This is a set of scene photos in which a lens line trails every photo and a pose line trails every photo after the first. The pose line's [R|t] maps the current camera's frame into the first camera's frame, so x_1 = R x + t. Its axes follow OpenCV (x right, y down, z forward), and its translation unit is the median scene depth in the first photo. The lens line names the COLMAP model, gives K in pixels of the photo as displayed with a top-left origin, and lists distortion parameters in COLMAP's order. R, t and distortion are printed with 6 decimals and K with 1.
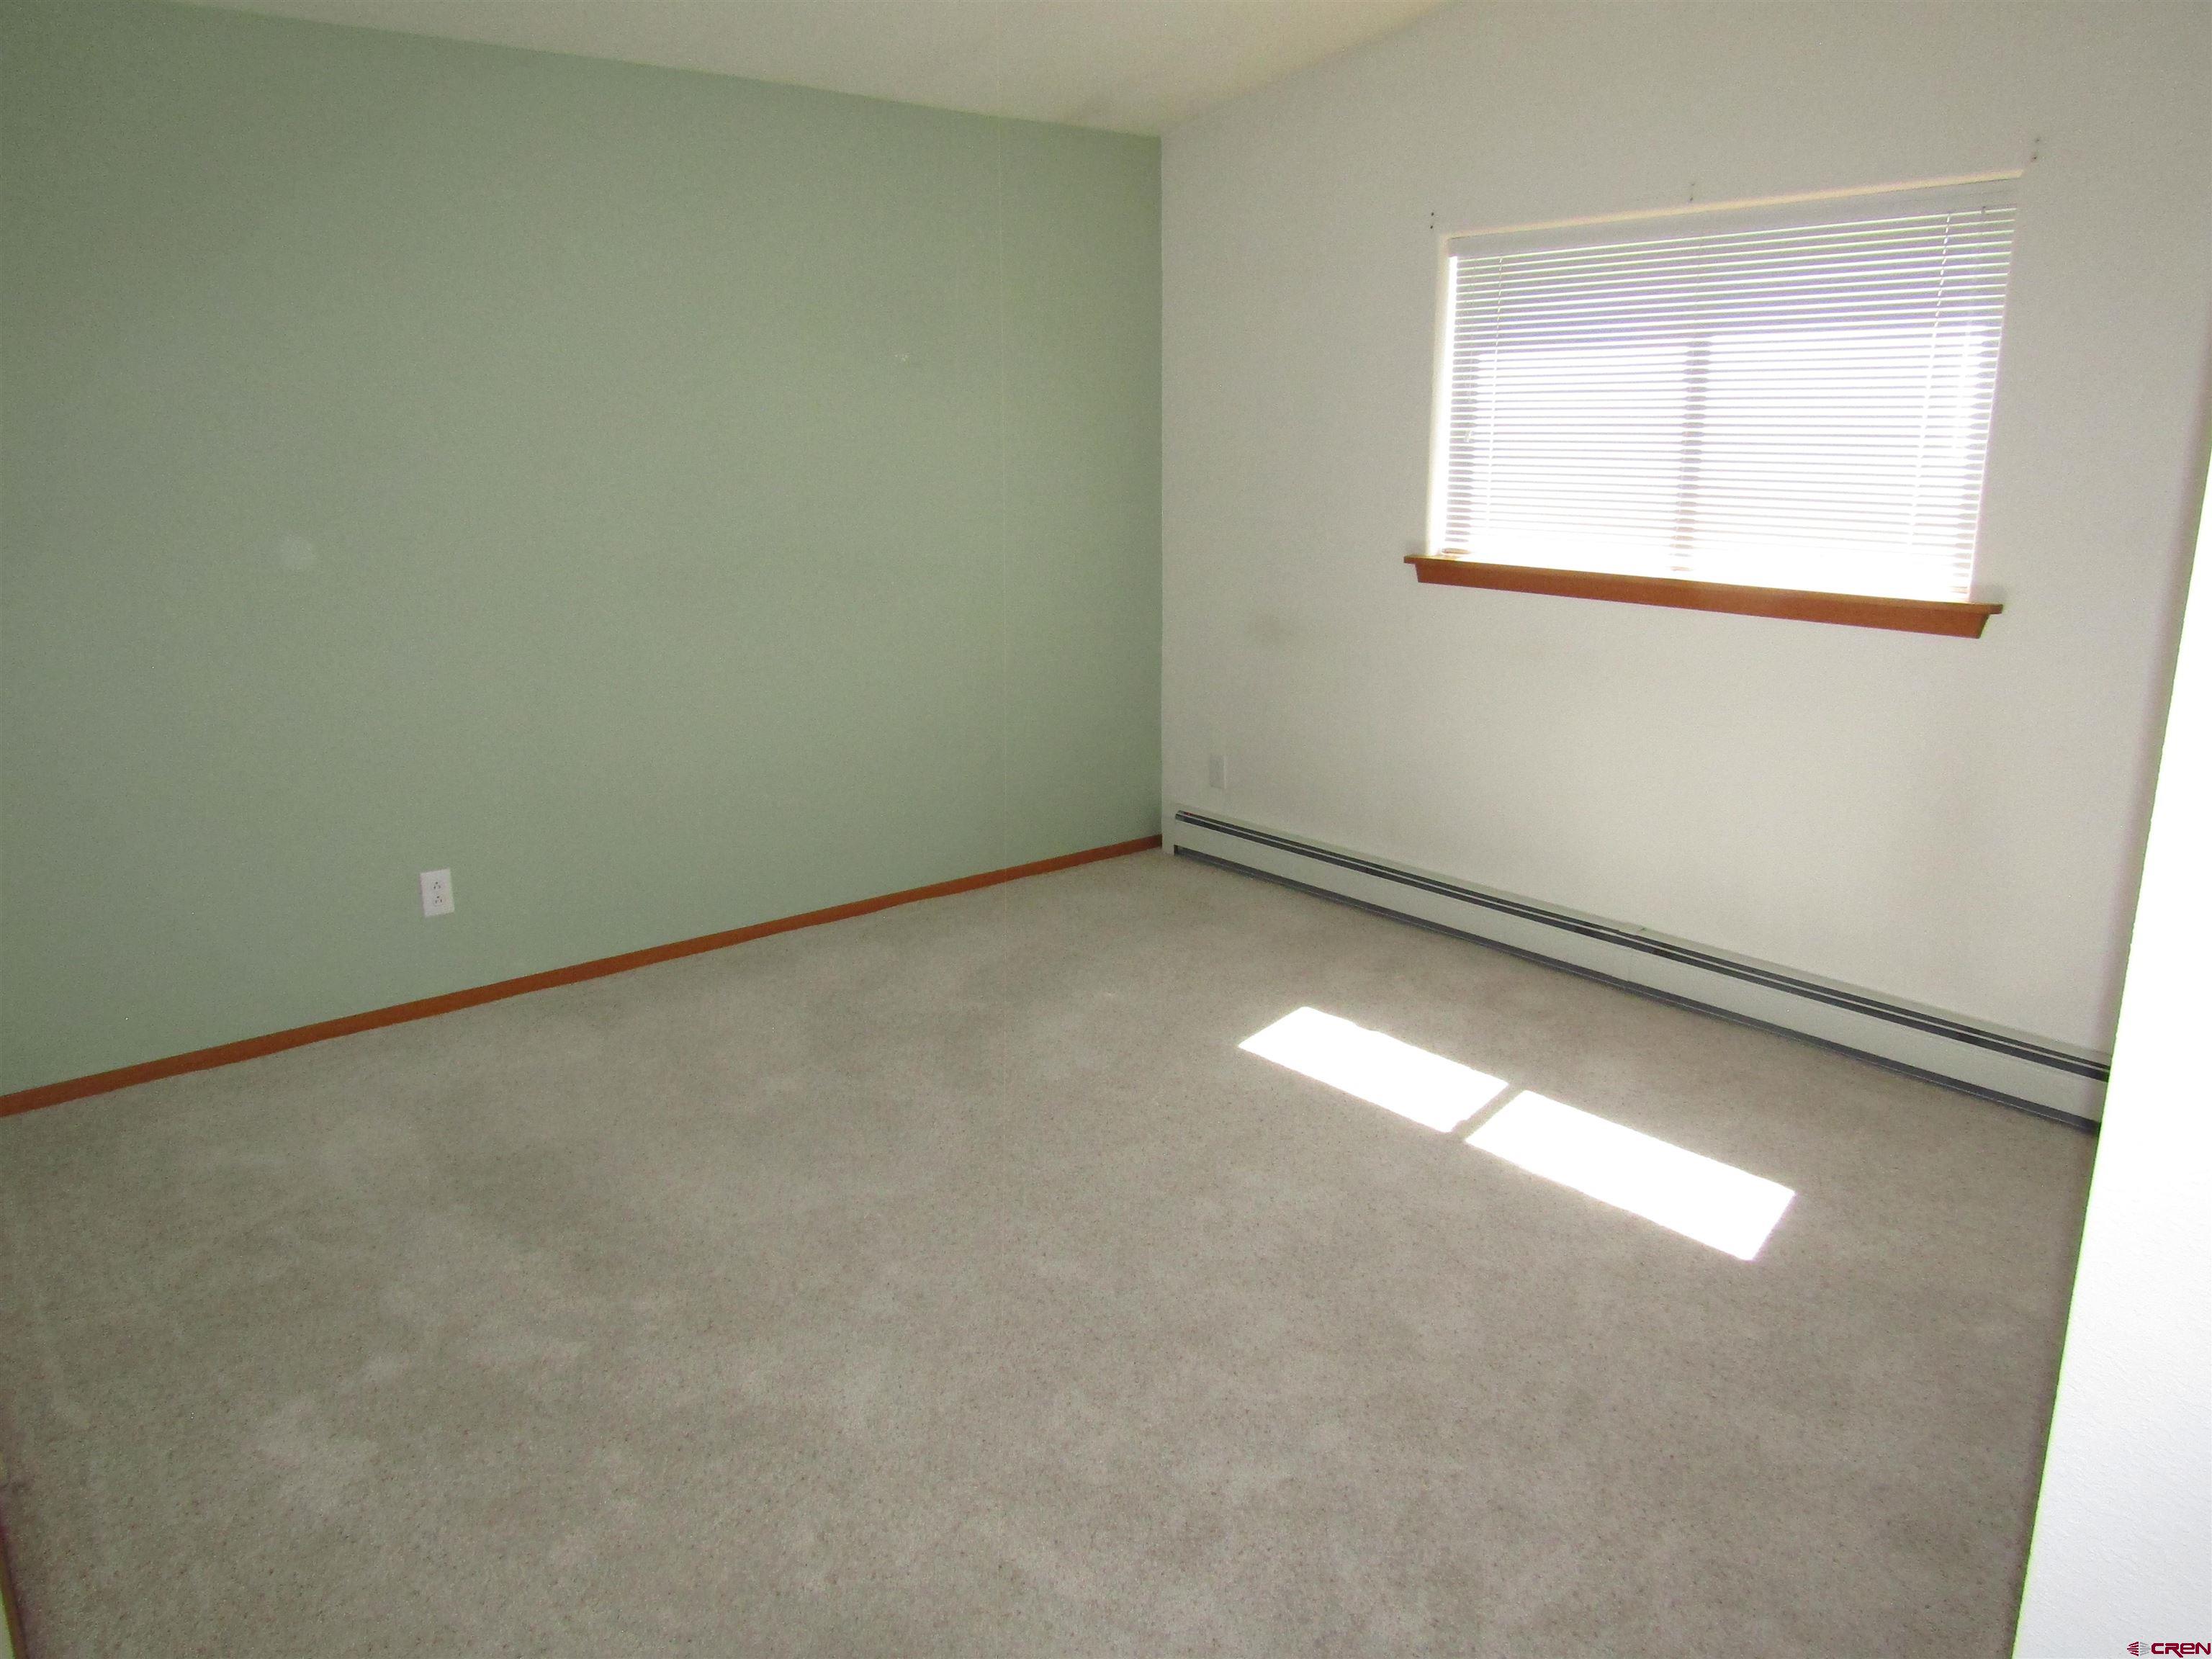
lens RADIAL K [[1574.1, 0, 1106.0], [0, 1574.1, 829.5], [0, 0, 1]] dist [-0.003756, 0.005988]
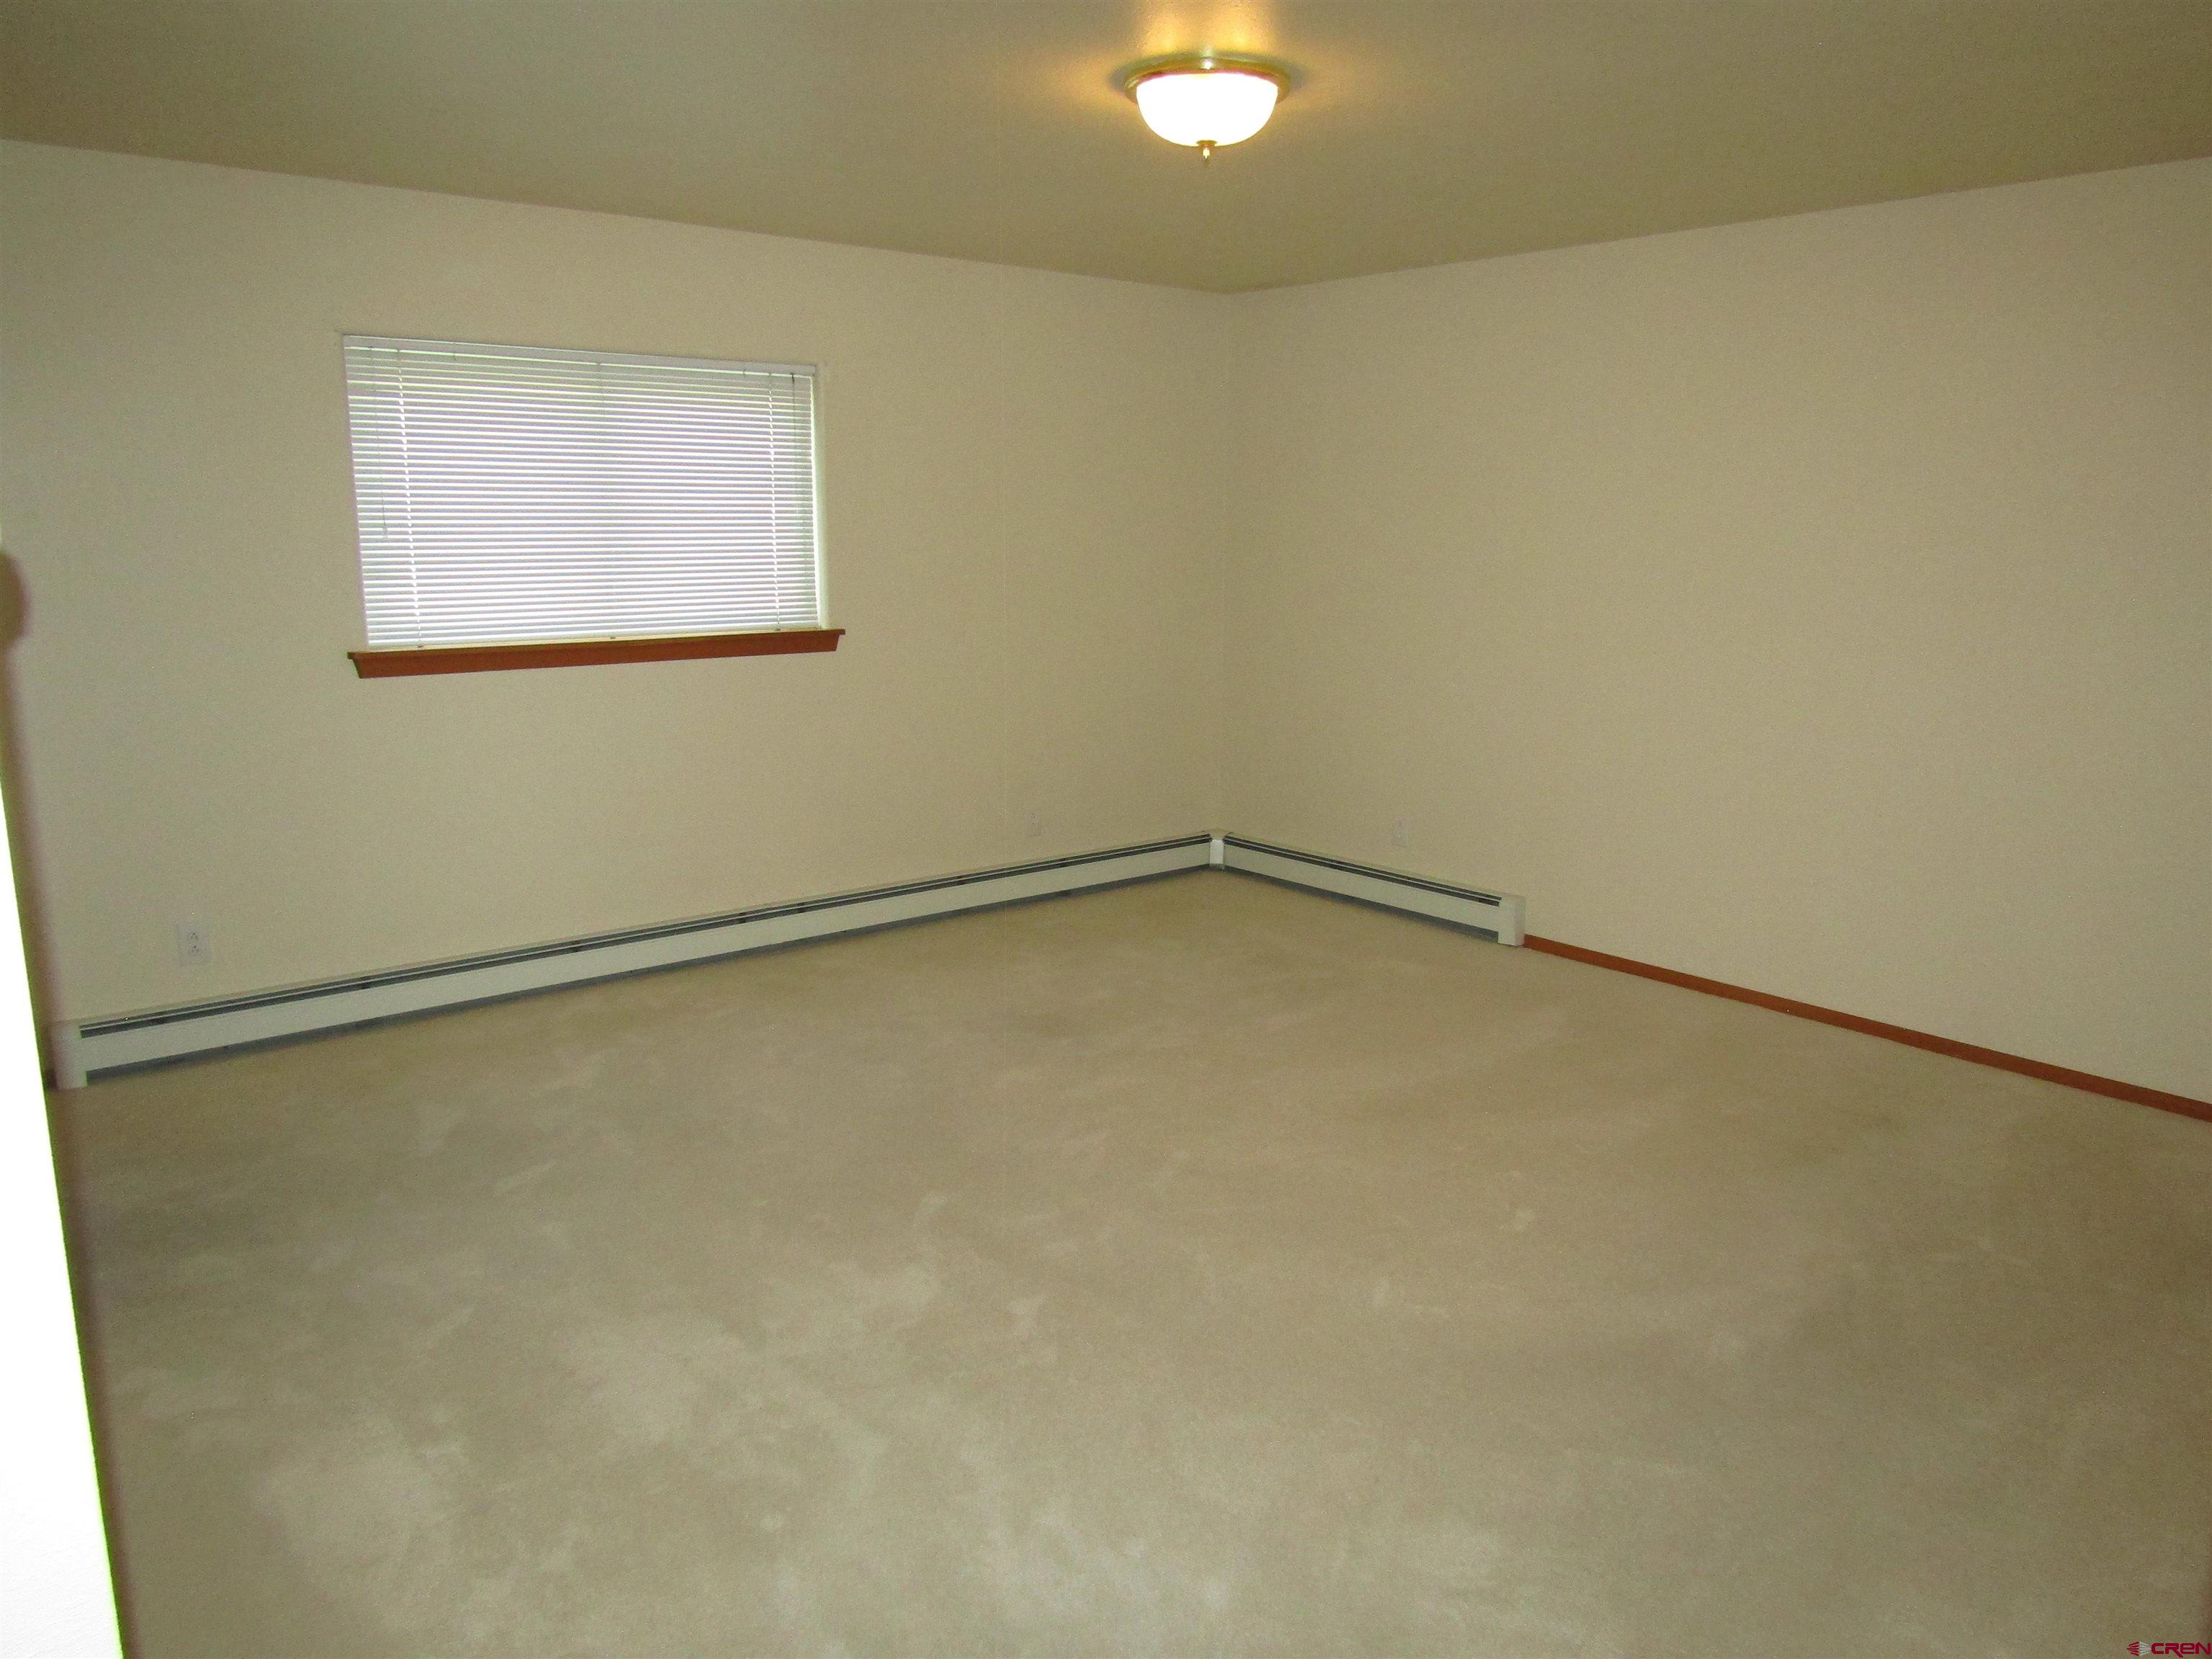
lens RADIAL K [[1574.1, 0, 1106.0], [0, 1574.1, 829.5], [0, 0, 1]] dist [-0.003756, 0.005988]
pose [[0.010851, -0.254523, 0.967006, -0.768839], [0.197234, 0.948609, 0.247467, -0.224855], [-0.980296, 0.188042, 0.060494, 0.537745]]
